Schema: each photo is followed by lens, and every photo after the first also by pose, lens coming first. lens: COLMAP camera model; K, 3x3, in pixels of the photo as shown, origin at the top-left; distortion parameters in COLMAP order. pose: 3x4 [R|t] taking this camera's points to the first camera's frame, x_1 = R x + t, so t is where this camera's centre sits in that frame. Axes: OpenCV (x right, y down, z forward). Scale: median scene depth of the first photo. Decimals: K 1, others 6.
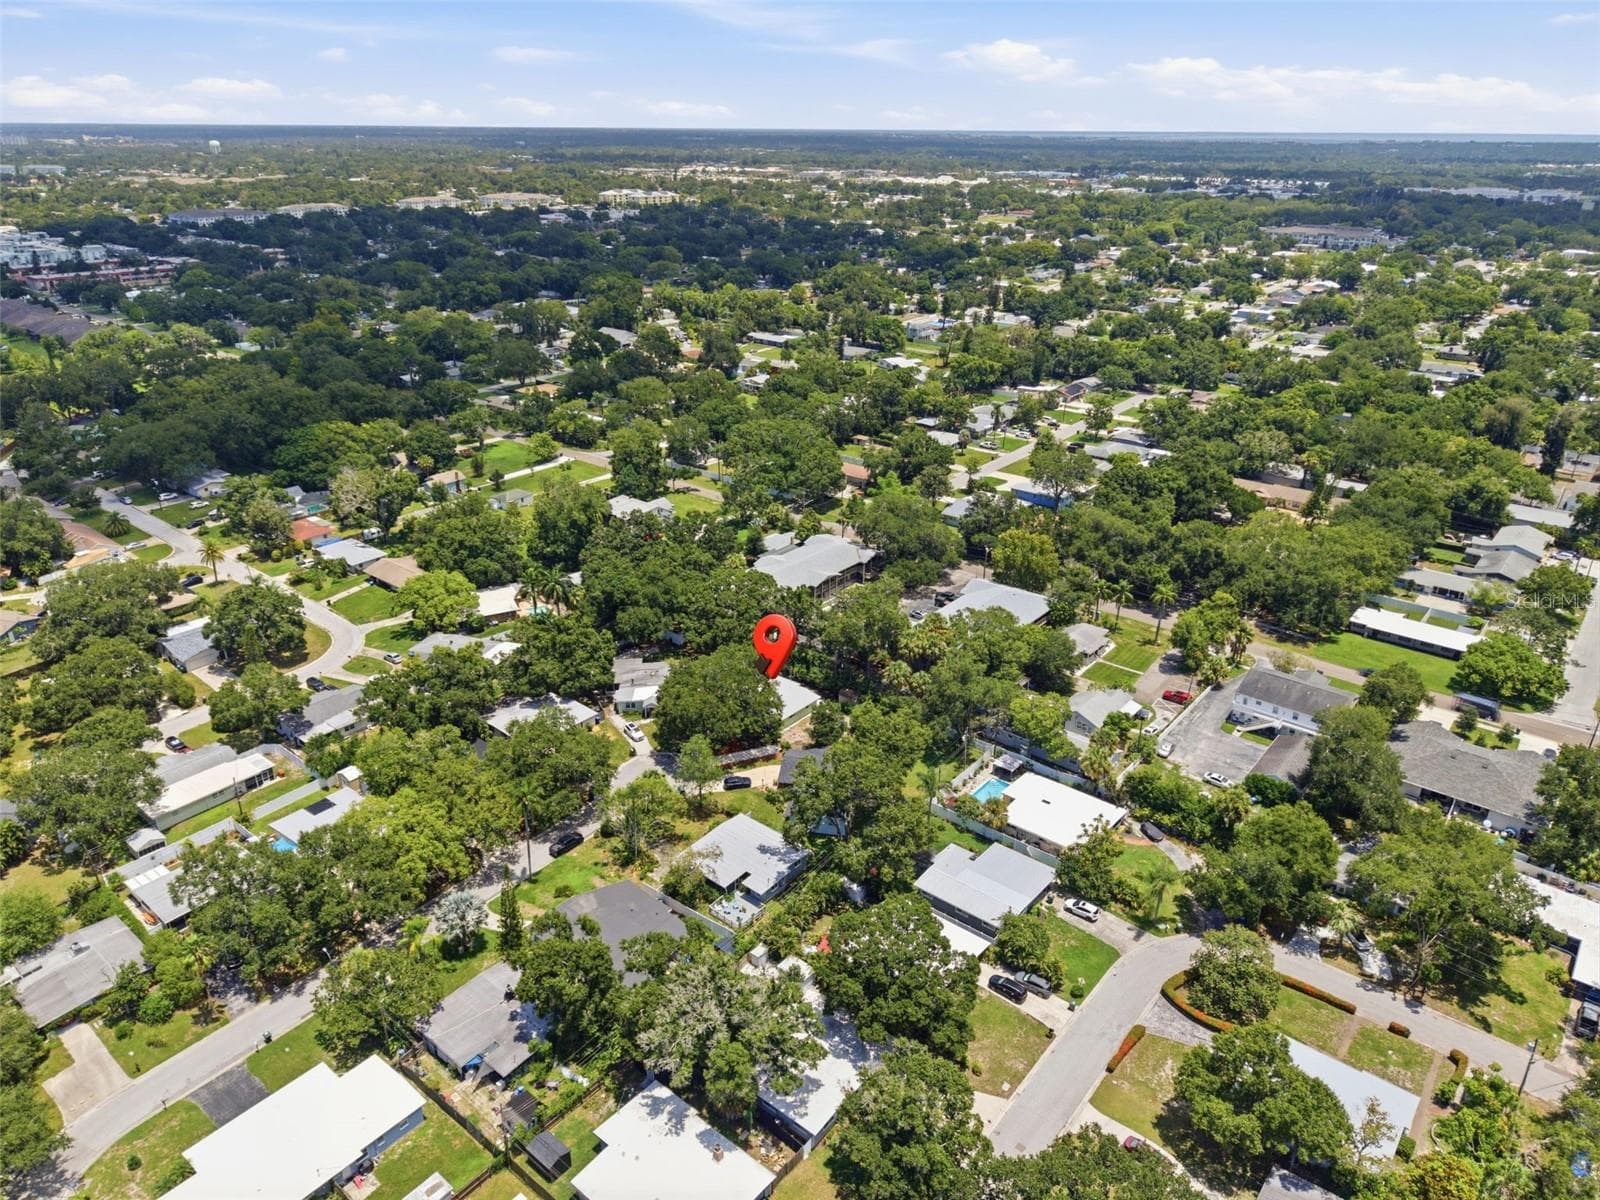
lens RADIAL K [[1059.5, 0, 800.0], [0, 1059.5, 600.0], [0, 0, 1]] dist [-0.007082, -0.002713]
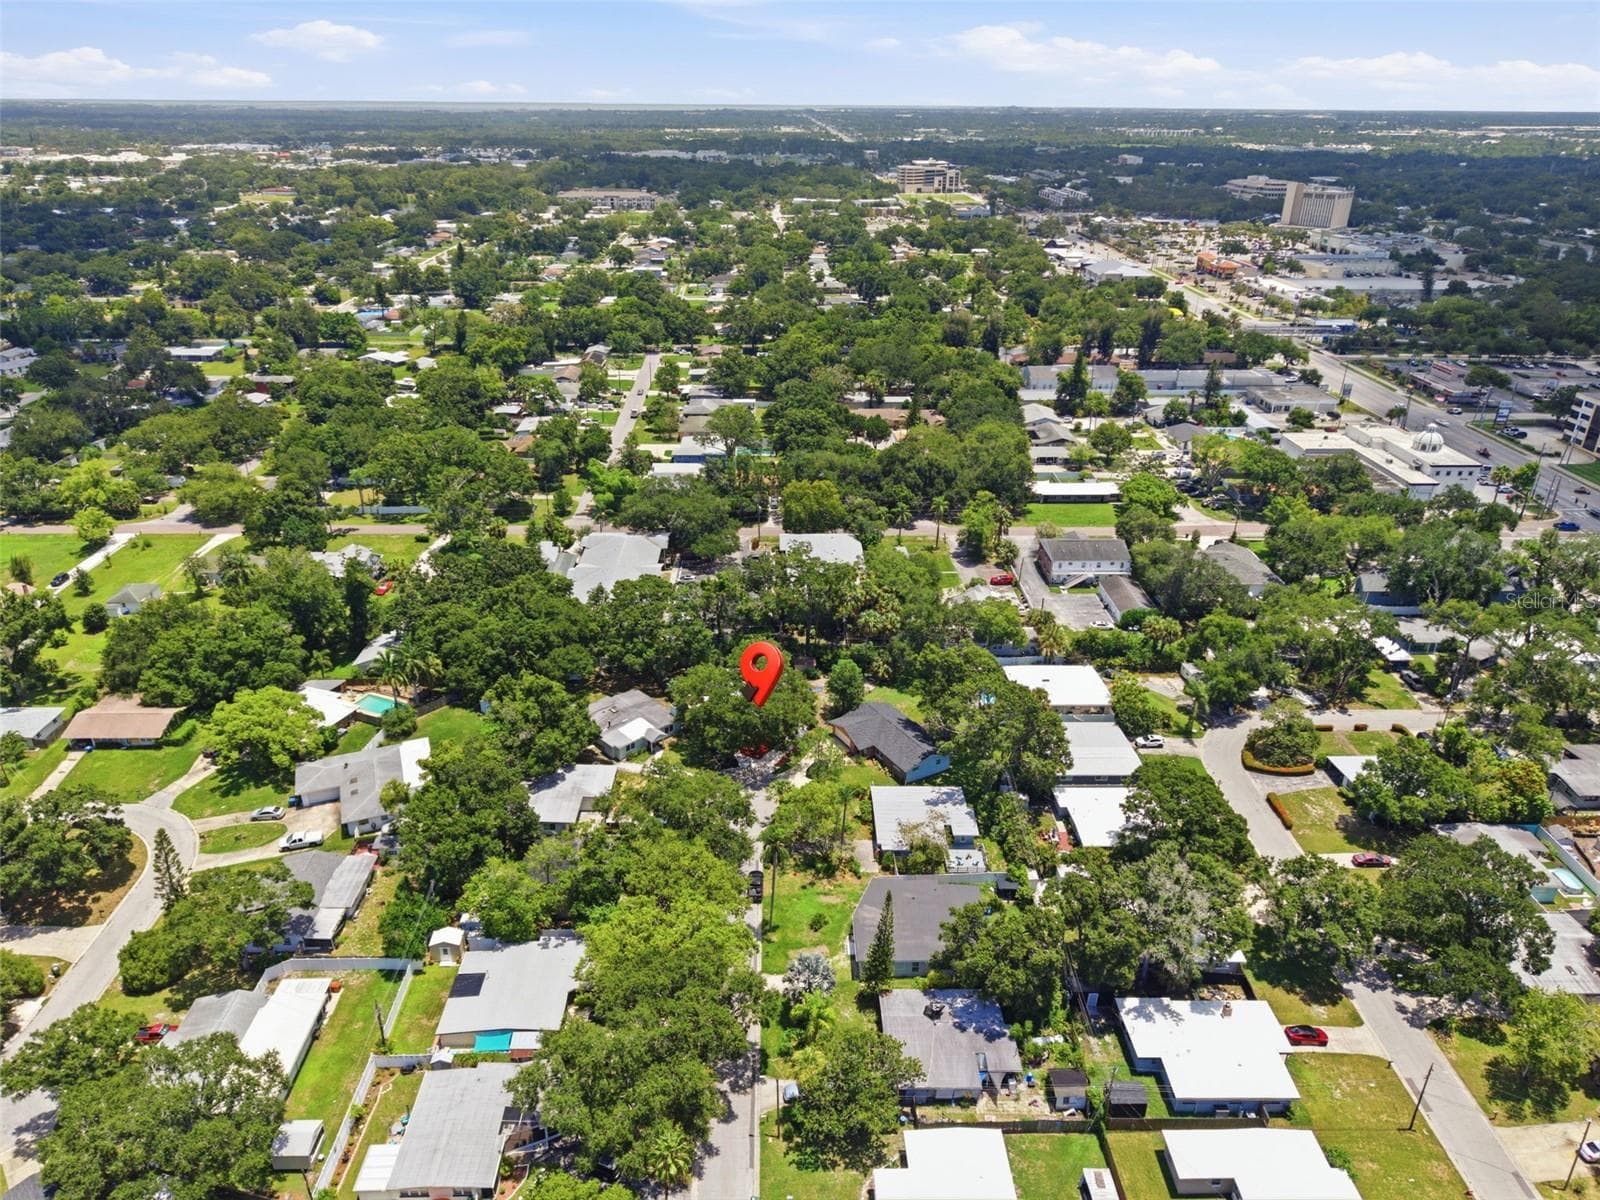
lens RADIAL K [[1059.5, 0, 800.0], [0, 1059.5, 600.0], [0, 0, 1]] dist [-0.007082, -0.002713]
pose [[0.759377, -0.276326, 0.589059, -0.556878], [0.260217, 0.958761, 0.114297, -0.088201], [-0.596350, 0.066489, 0.799966, 0.183188]]
